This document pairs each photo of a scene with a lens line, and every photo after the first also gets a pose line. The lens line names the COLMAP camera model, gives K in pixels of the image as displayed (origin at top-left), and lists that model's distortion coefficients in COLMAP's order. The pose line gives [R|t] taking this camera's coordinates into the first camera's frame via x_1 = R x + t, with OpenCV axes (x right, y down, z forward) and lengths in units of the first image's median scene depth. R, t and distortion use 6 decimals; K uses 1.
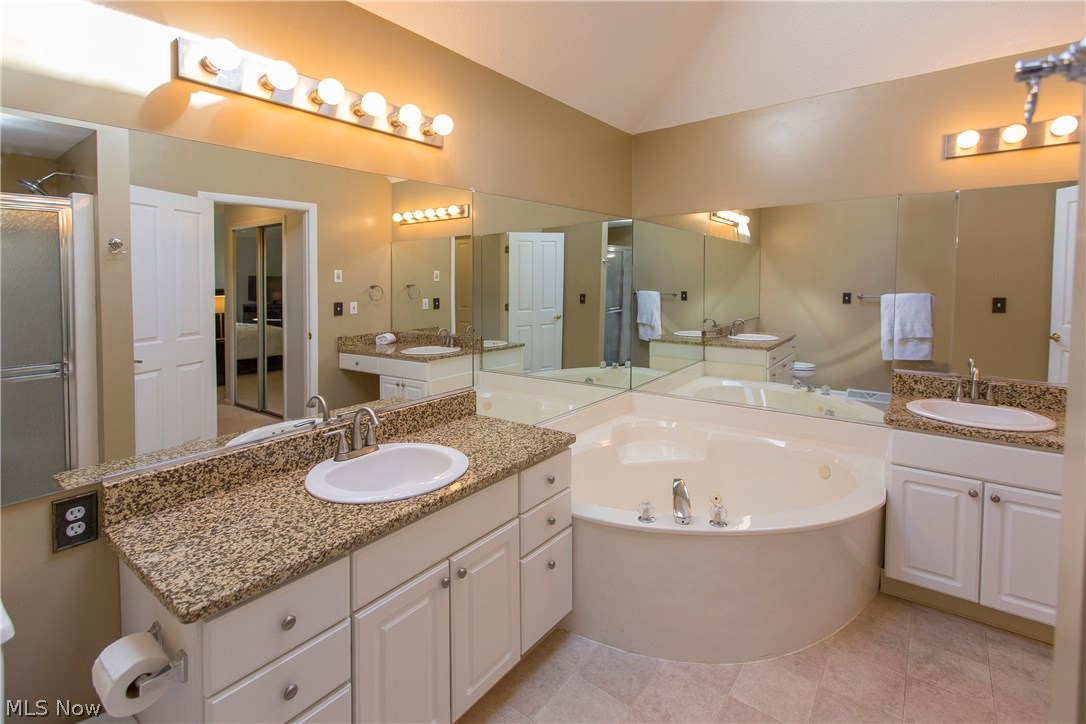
lens RADIAL K [[498.4, 0, 542.7], [0, 498.4, 315.9], [0, 0, 1]] dist [0.016505, -0.000636]
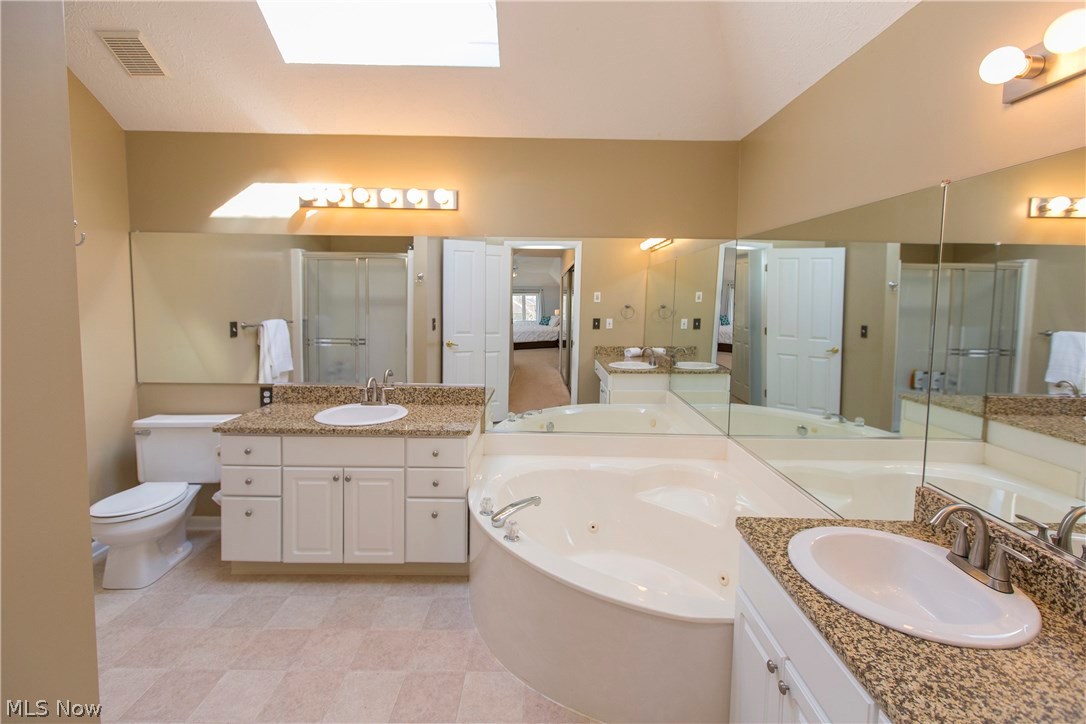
lens RADIAL K [[485.3, 0, 543.2], [0, 485.3, 346.6], [0, 0, 1]] dist [0.023332, 0.000037]
pose [[0.605532, 0.102944, -0.789135, 1.115768], [-0.078665, 0.994485, 0.069370, -0.072489], [0.791923, 0.020072, 0.610290, 0.380381]]
